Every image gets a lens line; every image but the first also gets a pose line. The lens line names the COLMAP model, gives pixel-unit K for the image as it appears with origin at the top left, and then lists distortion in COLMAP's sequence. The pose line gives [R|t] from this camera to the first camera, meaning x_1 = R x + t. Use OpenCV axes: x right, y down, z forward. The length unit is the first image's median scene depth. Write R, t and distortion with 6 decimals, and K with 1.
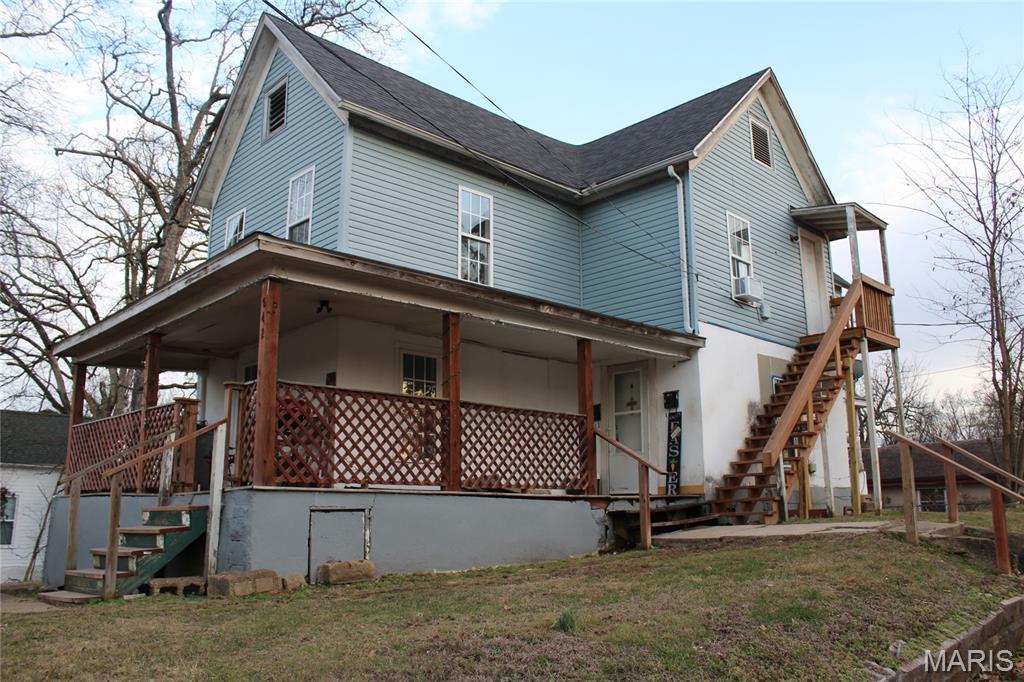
lens RADIAL K [[851.3, 0, 512.0], [0, 851.3, 341.0], [0, 0, 1]] dist [-0.170144, 0.157692]
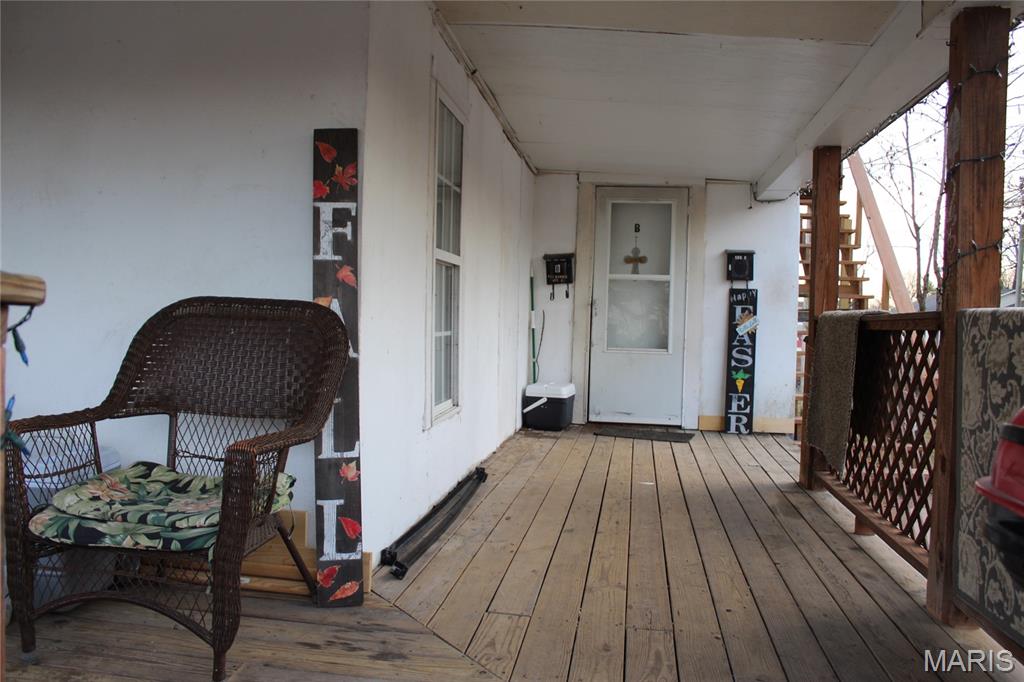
lens RADIAL K [[851.3, 0, 512.0], [0, 851.3, 341.0], [0, 0, 1]] dist [-0.170144, 0.157692]
pose [[0.792209, 0.010043, 0.610167, -0.278624], [-0.153492, 0.971000, 0.183304, 0.038877], [-0.590631, -0.238870, 0.770776, 0.651285]]
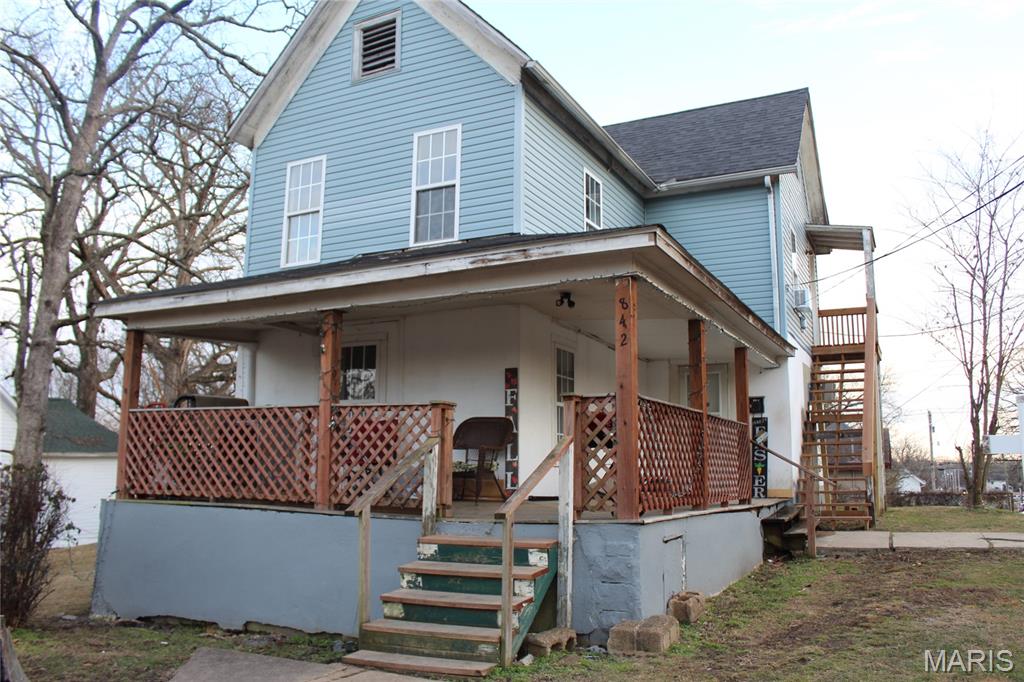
lens RADIAL K [[851.3, 0, 512.0], [0, 851.3, 341.0], [0, 0, 1]] dist [-0.170144, 0.157692]
pose [[0.944558, 0.067665, 0.321296, -0.430441], [-0.082305, 0.996087, 0.032187, -0.016487], [-0.317861, -0.056846, 0.946432, 0.134764]]
